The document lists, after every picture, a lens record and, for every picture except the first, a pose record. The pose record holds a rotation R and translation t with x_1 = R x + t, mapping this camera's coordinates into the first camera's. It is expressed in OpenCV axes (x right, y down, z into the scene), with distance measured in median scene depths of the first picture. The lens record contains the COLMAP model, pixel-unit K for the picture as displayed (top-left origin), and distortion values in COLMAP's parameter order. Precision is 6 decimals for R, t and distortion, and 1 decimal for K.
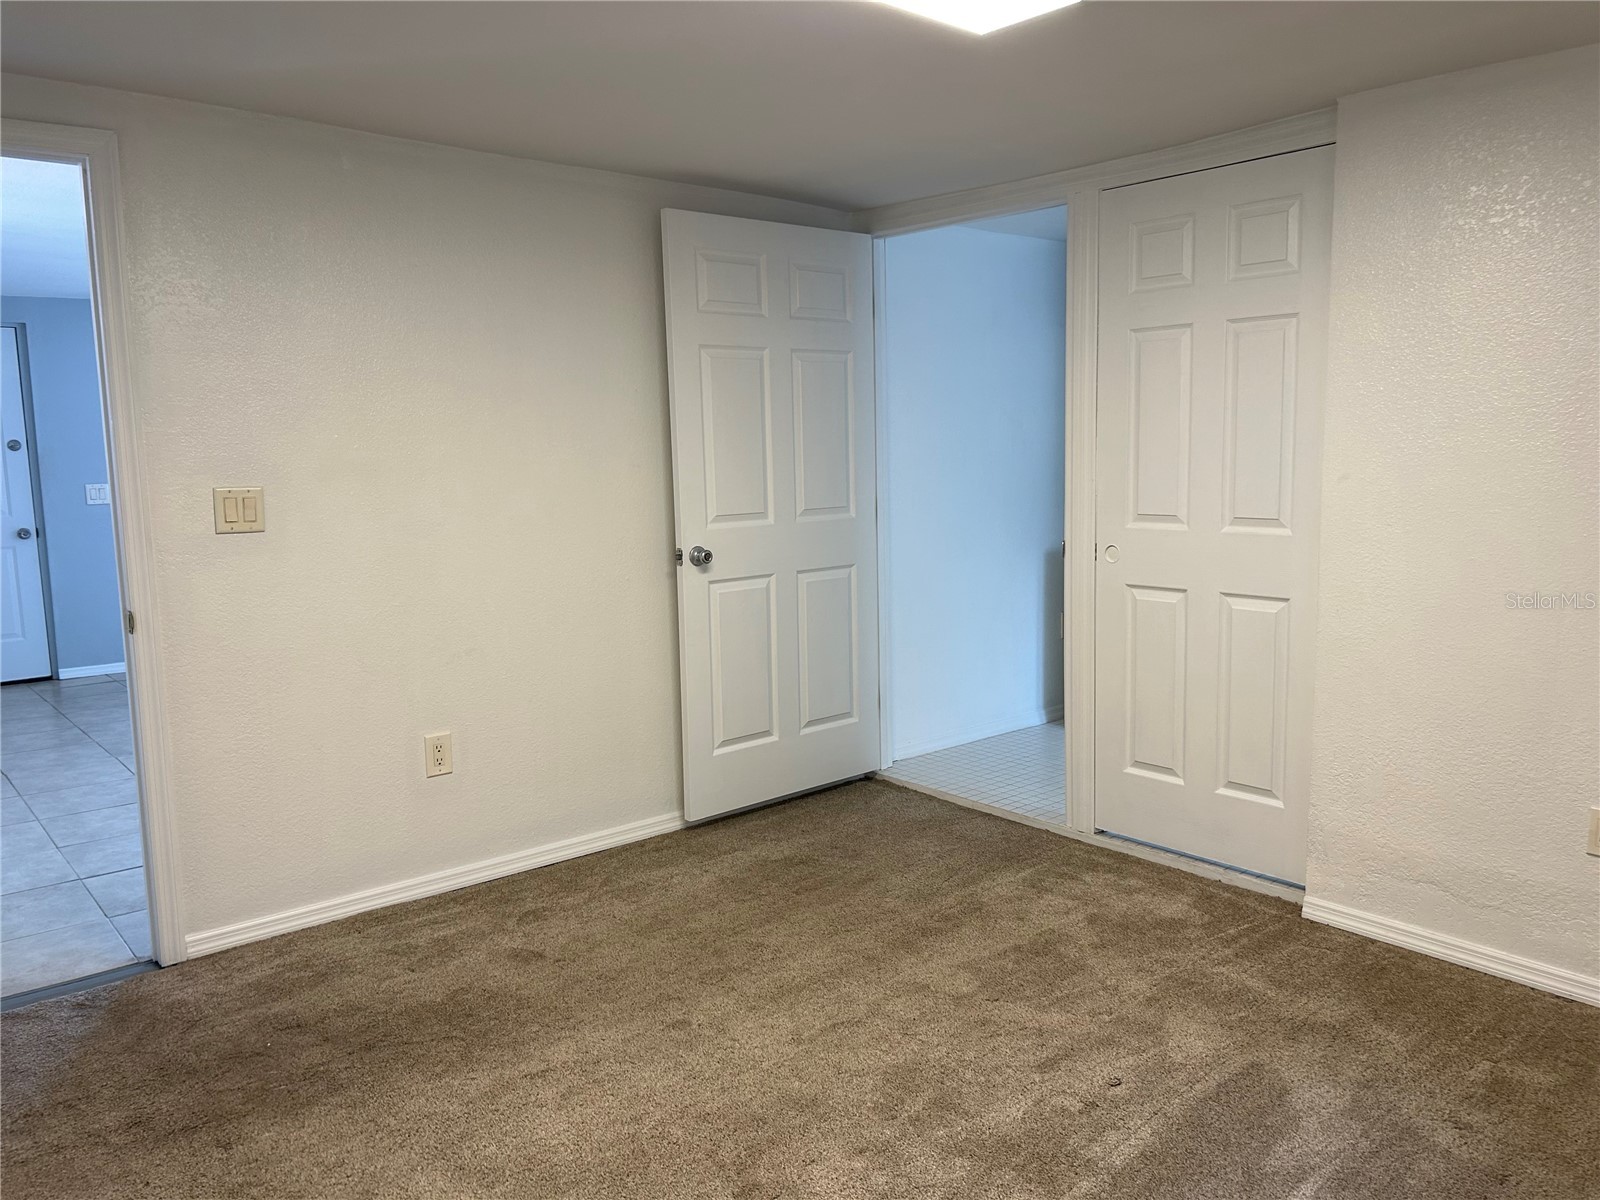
lens RADIAL K [[1211.1, 0, 805.1], [0, 1211.1, 595.4], [0, 0, 1]] dist [0.062230, -0.059871]
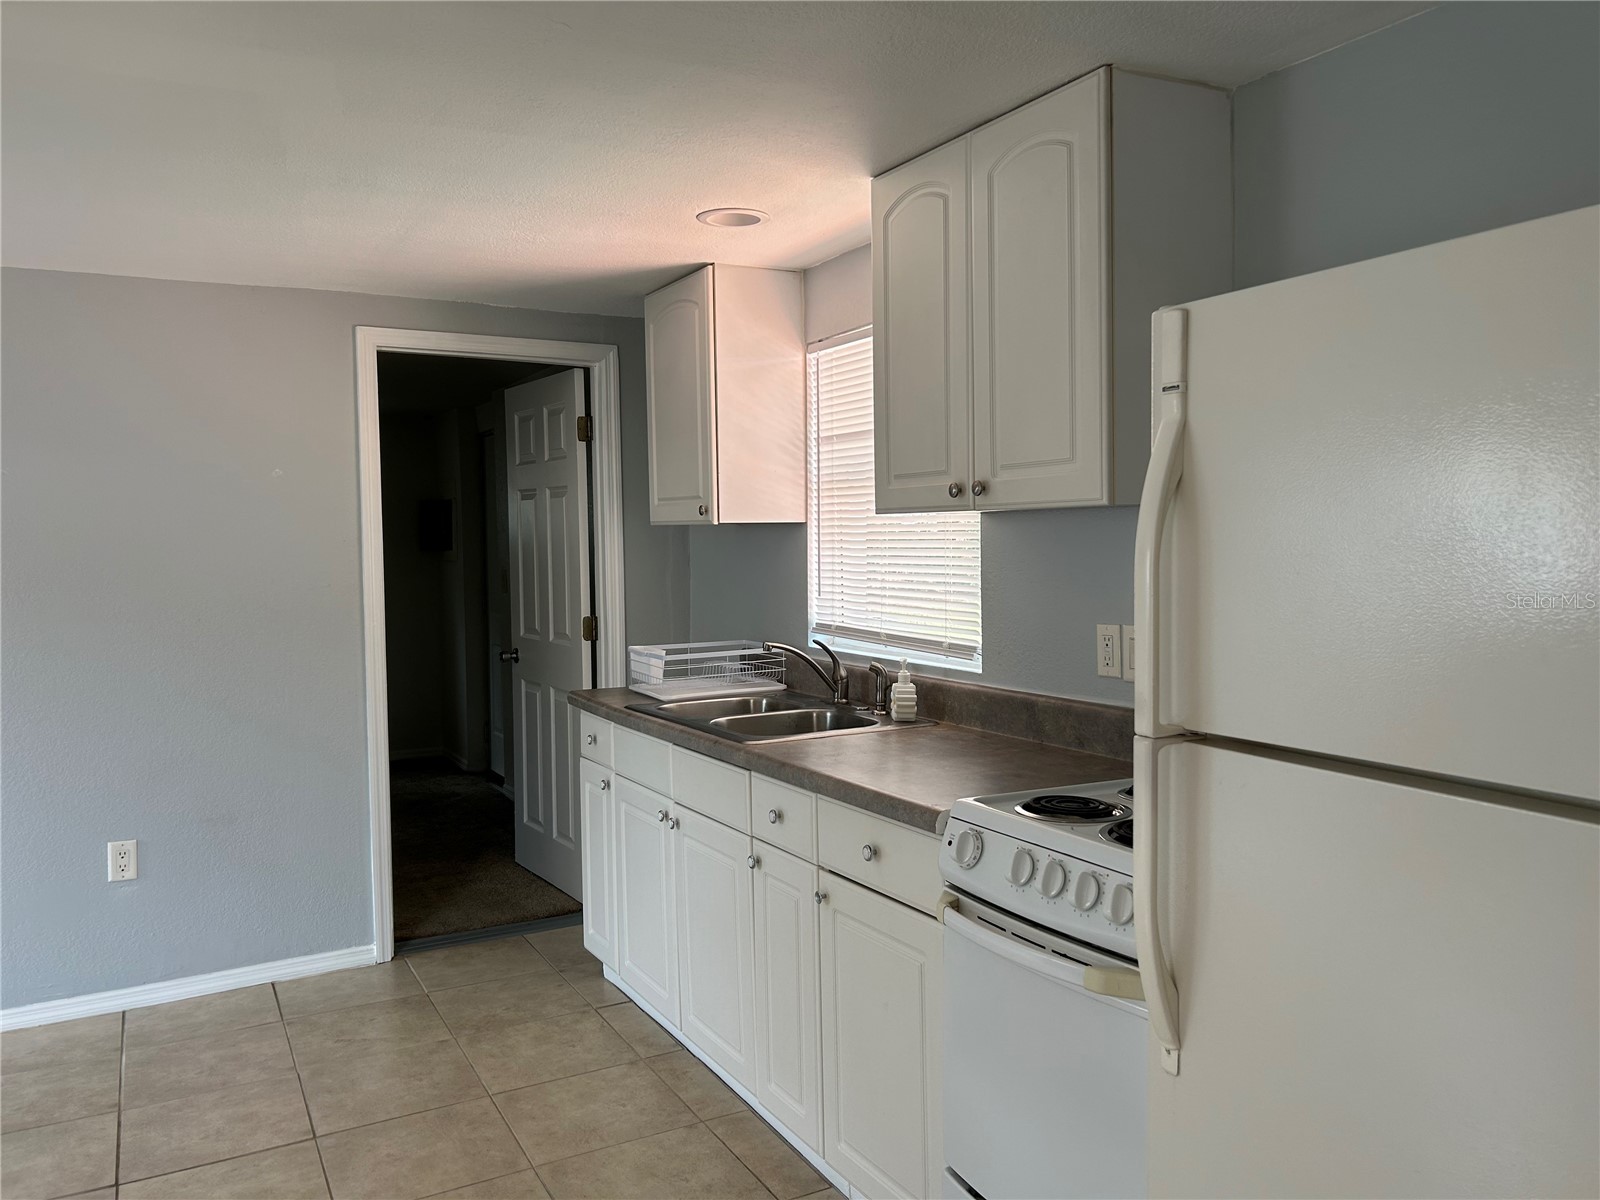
lens RADIAL K [[1211.1, 0, 800.2], [0, 1211.1, 582.9], [0, 0, 1]] dist [0.062230, -0.059871]
pose [[-0.977135, 0.025692, 0.211060, -0.561909], [0.060827, 0.984963, 0.161706, -0.119397], [-0.203732, 0.170847, -0.964004, 0.953248]]
